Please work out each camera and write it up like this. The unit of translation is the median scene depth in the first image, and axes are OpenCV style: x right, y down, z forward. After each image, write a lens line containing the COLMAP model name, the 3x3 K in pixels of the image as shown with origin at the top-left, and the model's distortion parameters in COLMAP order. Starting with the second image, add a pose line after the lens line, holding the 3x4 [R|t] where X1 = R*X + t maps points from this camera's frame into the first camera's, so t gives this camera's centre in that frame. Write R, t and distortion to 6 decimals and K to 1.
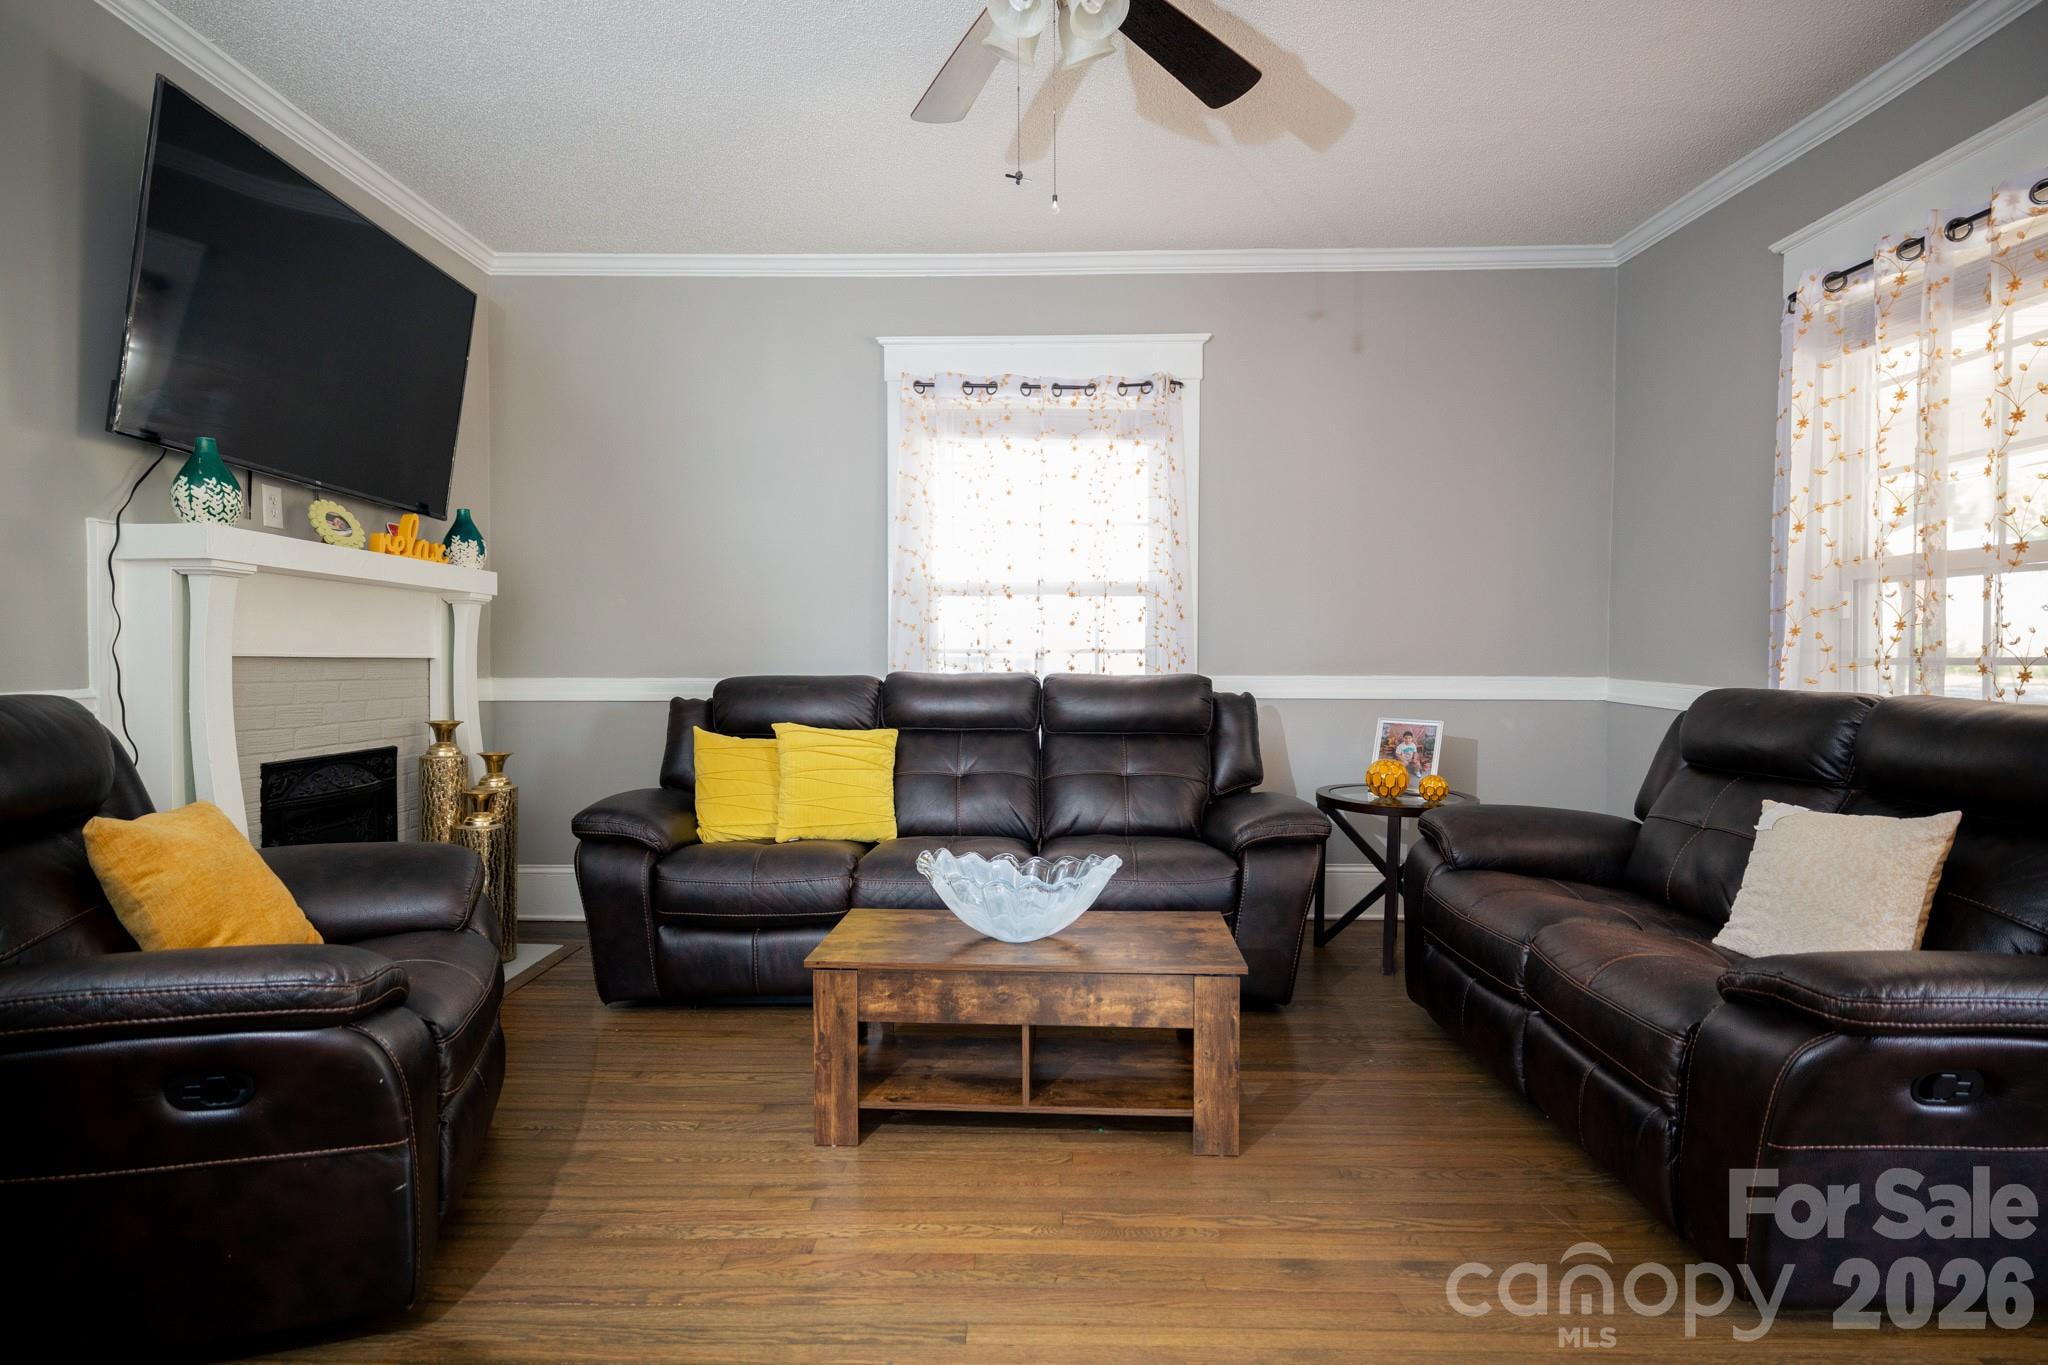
lens RADIAL K [[1114.6, 0, 1024.0], [0, 1114.6, 682.5], [0, 0, 1]] dist [-0.004610, 0.000306]
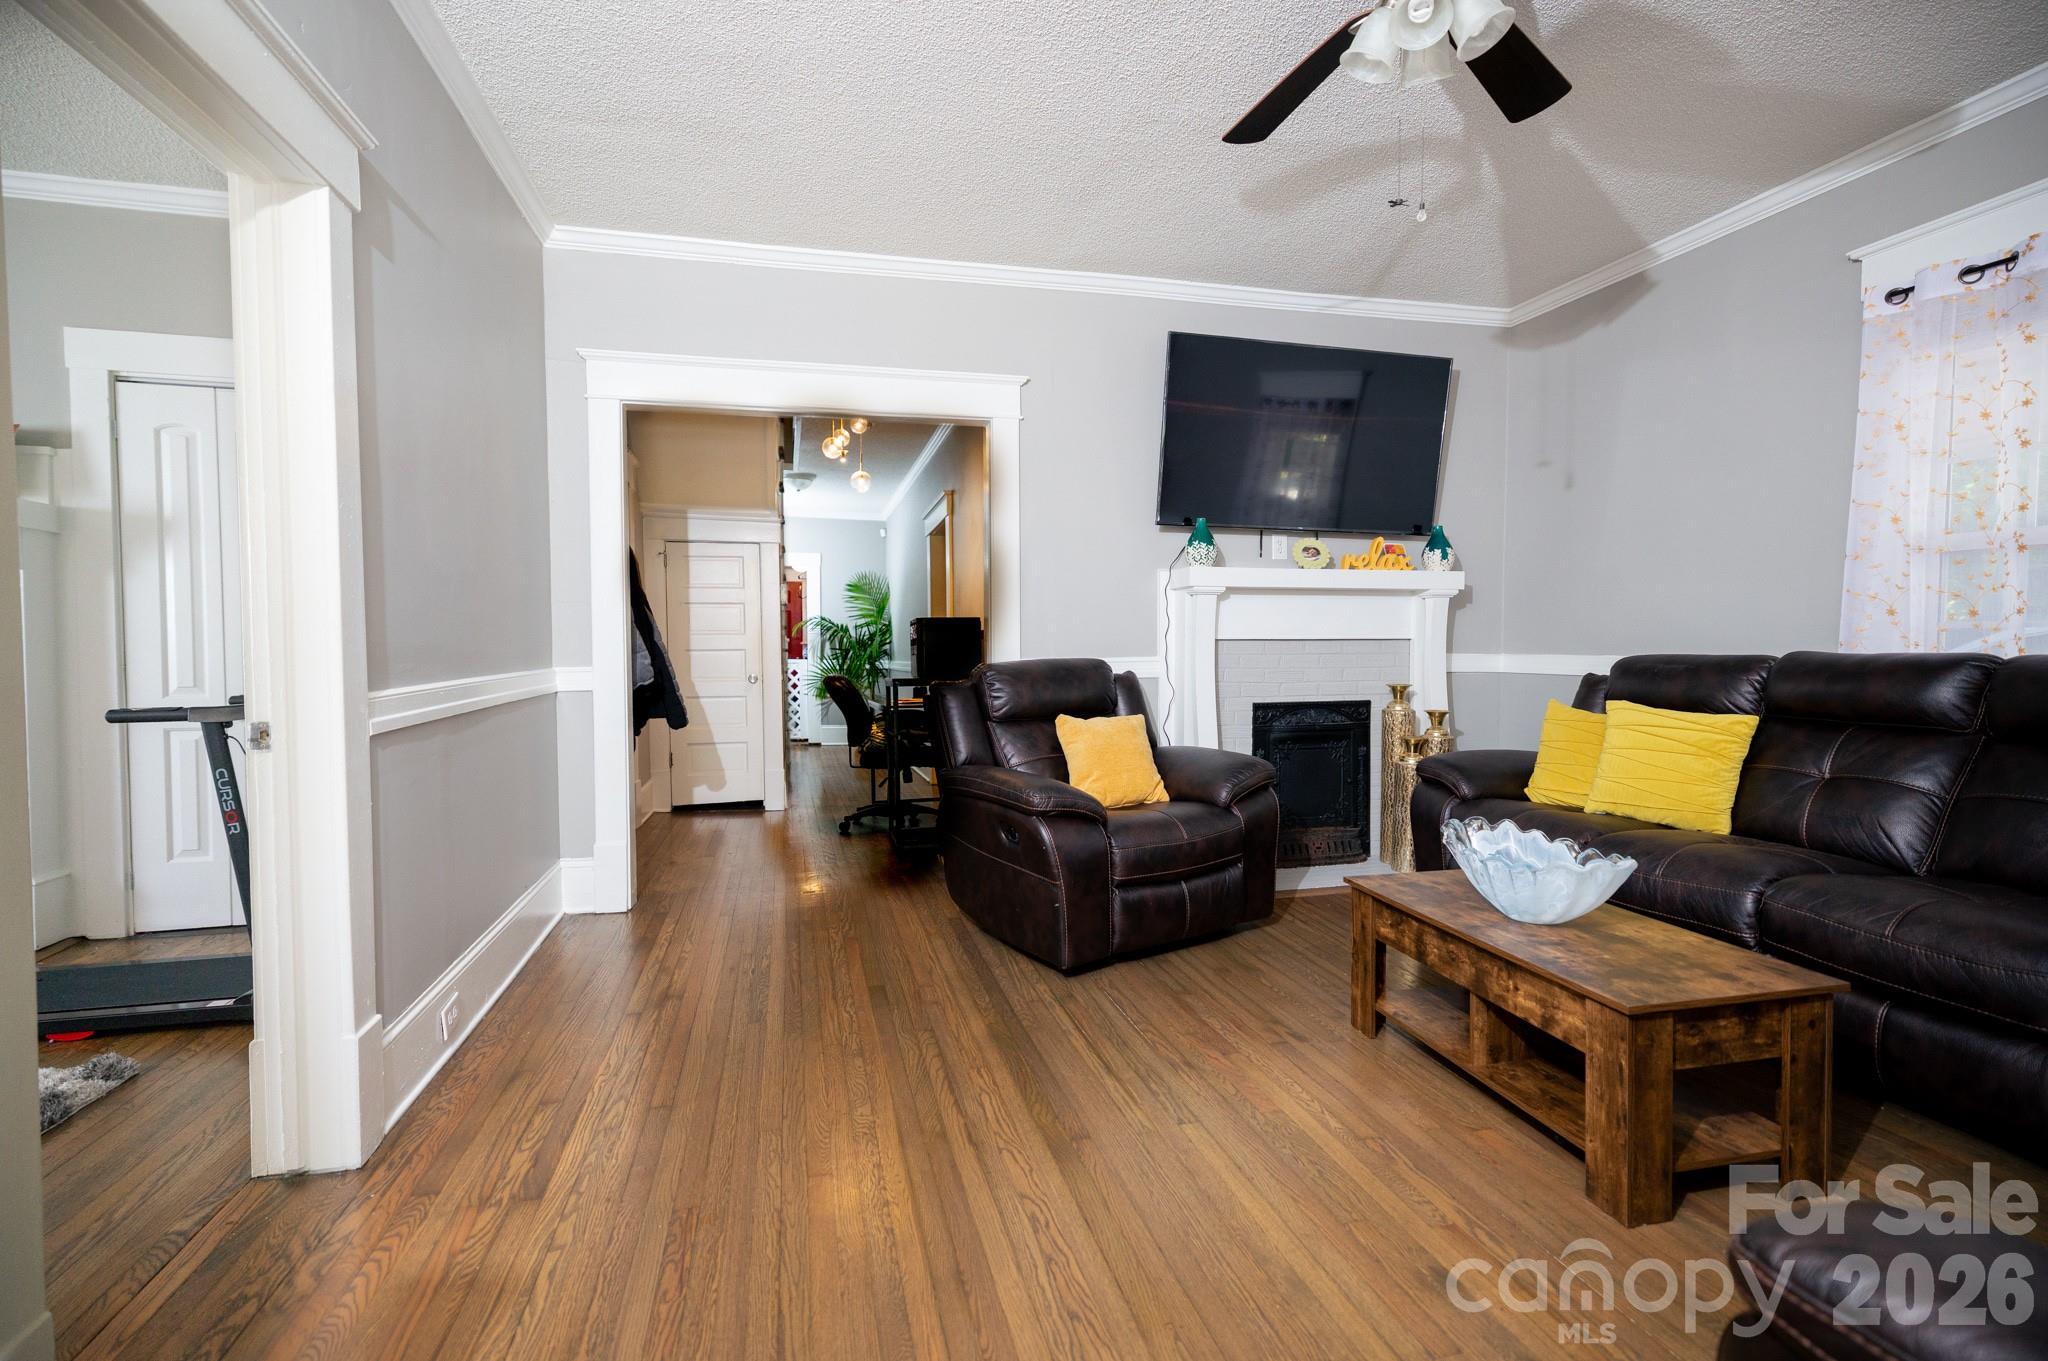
lens RADIAL K [[893.2, 0, 952.1], [0, 893.2, 691.1], [0, 0, 1]] dist [0.014265, 0.000062]
pose [[0.226530, 0.052016, -0.972614, 0.488900], [-0.012699, 0.998646, 0.050450, -0.007494], [0.973921, 0.000923, 0.226884, 0.230302]]
